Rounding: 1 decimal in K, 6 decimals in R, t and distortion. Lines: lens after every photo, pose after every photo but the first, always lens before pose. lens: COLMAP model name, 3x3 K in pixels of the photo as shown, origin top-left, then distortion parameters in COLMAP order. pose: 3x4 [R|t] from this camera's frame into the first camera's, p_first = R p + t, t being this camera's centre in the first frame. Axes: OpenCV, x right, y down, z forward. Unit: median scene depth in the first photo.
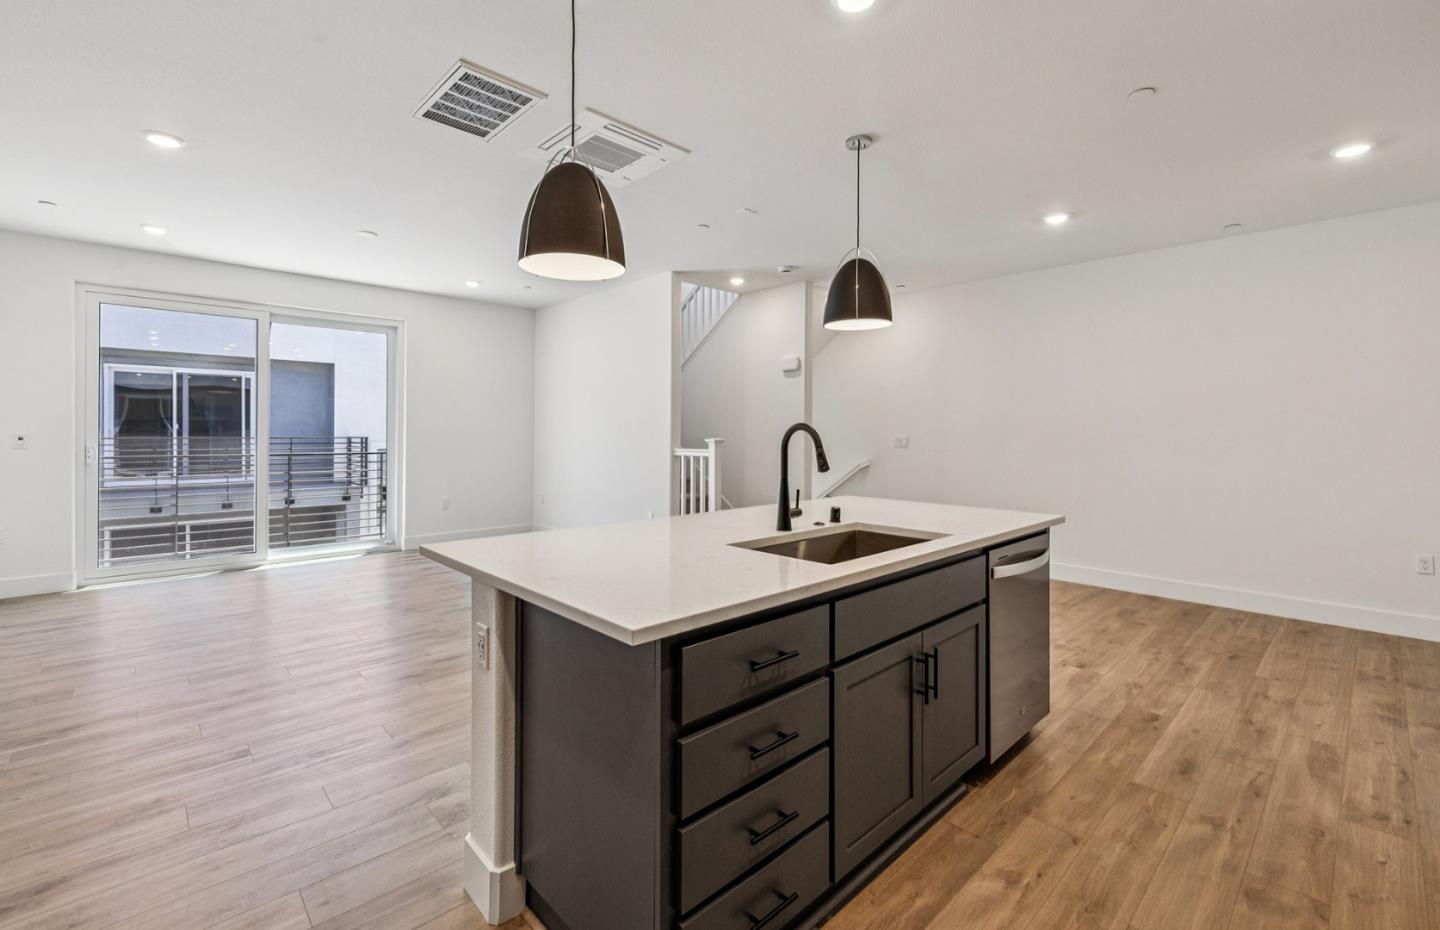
lens RADIAL K [[614.4, 0, 711.6], [0, 614.4, 434.8], [0, 0, 1]] dist [0.001505, -0.000528]
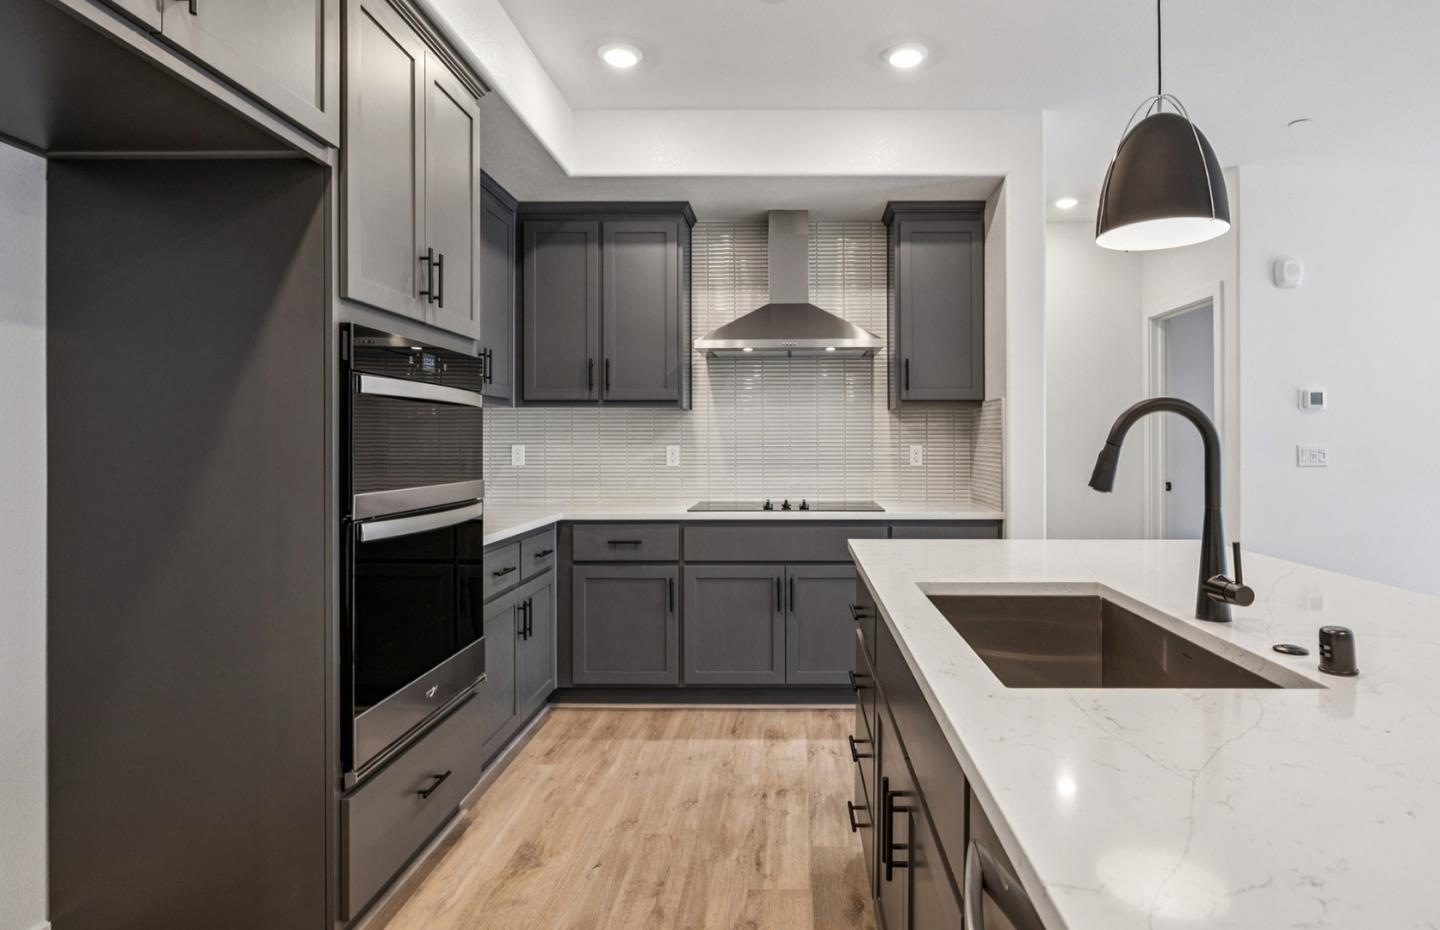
lens RADIAL K [[737.0, 0, 752.0], [0, 737.0, 436.2], [0, 0, 1]] dist [-0.009566, 0.007350]
pose [[-0.687531, -0.010679, -0.726077, 0.569974], [-0.008618, 0.999941, -0.006547, 0.012773], [0.726104, 0.001756, -0.687583, 0.808207]]
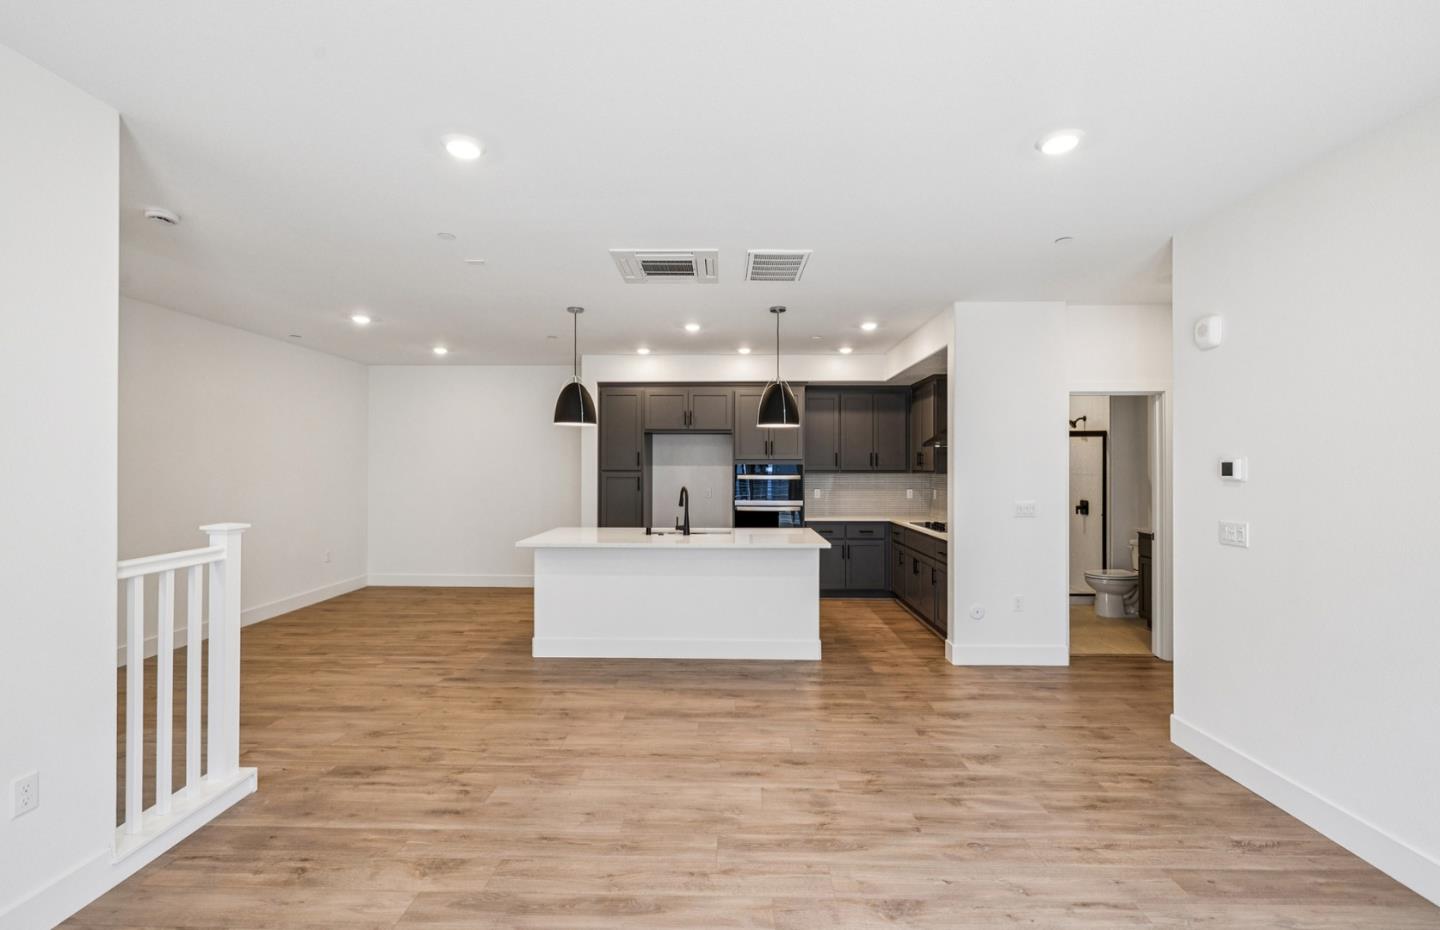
lens RADIAL K [[614.4, 0, 723.5], [0, 614.4, 463.4], [0, 0, 1]] dist [0.001505, -0.000528]
pose [[-0.721273, -0.000941, 0.692650, -1.116427], [-0.000978, 0.999999, 0.000340, -0.076538], [-0.692650, -0.000432, -0.721274, 1.841147]]
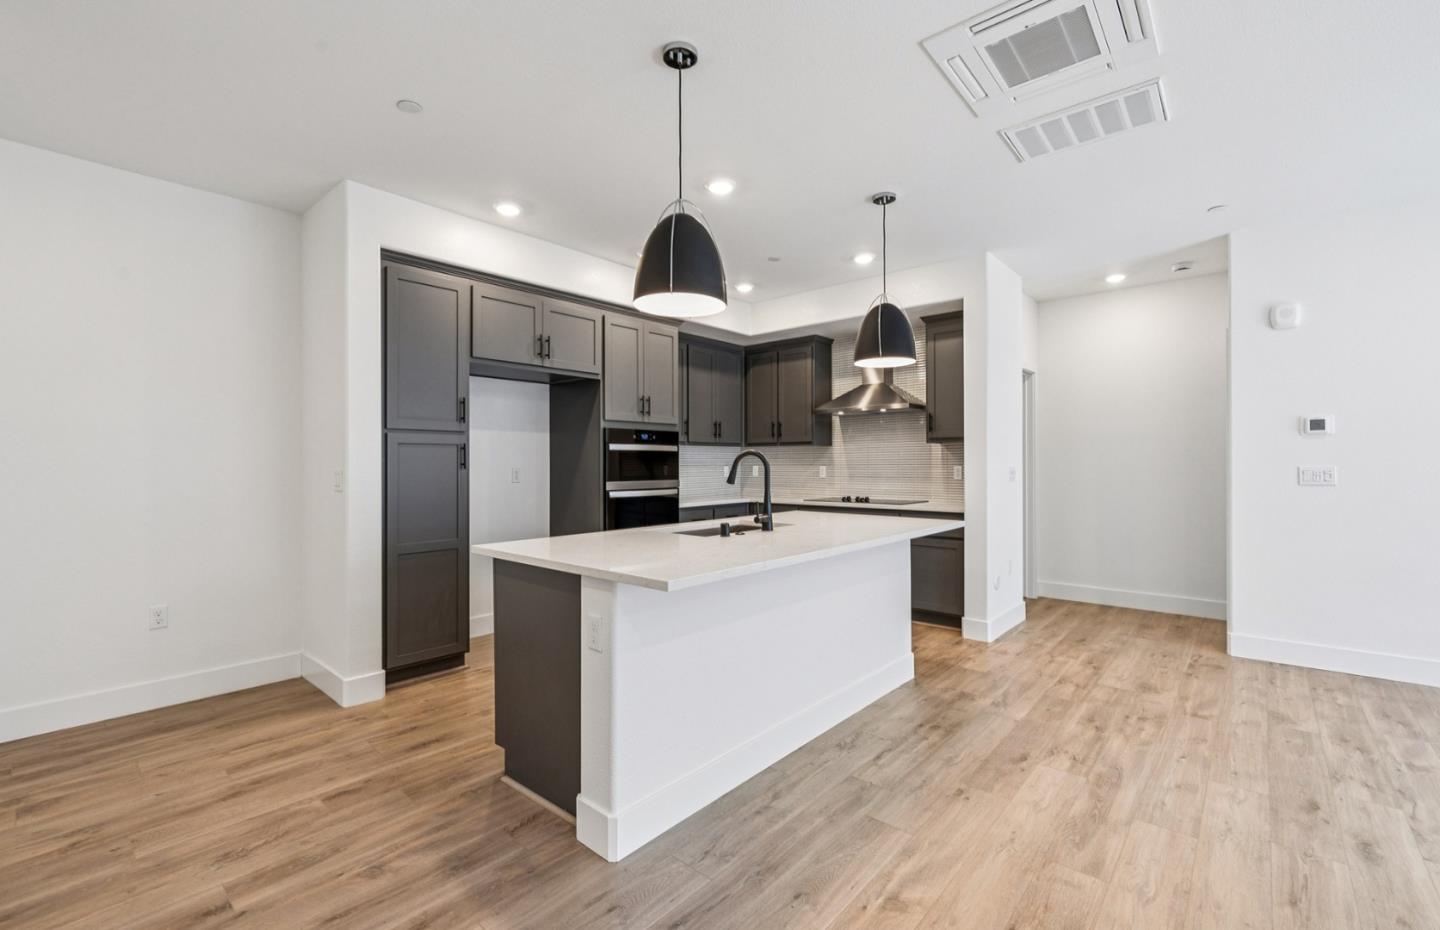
lens RADIAL K [[614.4, 0, 721.9], [0, 614.4, 458.0], [0, 0, 1]] dist [0.001505, -0.000528]
pose [[-0.994647, -0.002028, -0.103312, 0.256715], [-0.001797, 0.999996, -0.002331, 0.002050], [0.103317, -0.002133, -0.994646, 1.689777]]
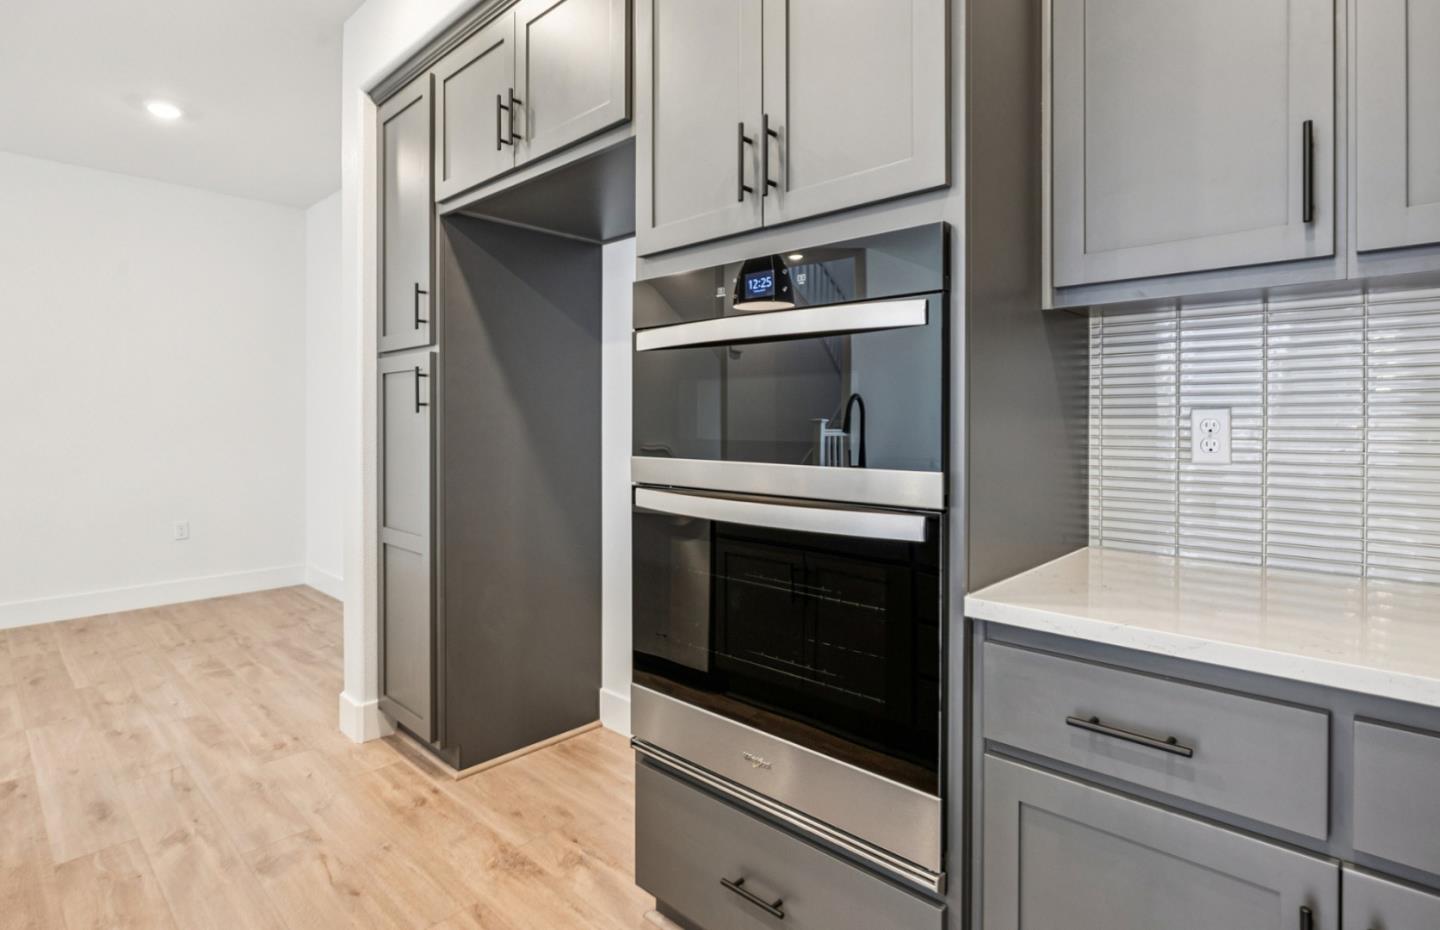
lens RADIAL K [[737.0, 0, 720.5], [0, 737.0, 417.9], [0, 0, 1]] dist [-0.009566, 0.007350]
pose [[-0.056499, -0.001073, 0.998402, -0.166819], [0.003746, 0.999992, 0.001286, 0.027931], [-0.998396, 0.003813, -0.056494, 0.194578]]
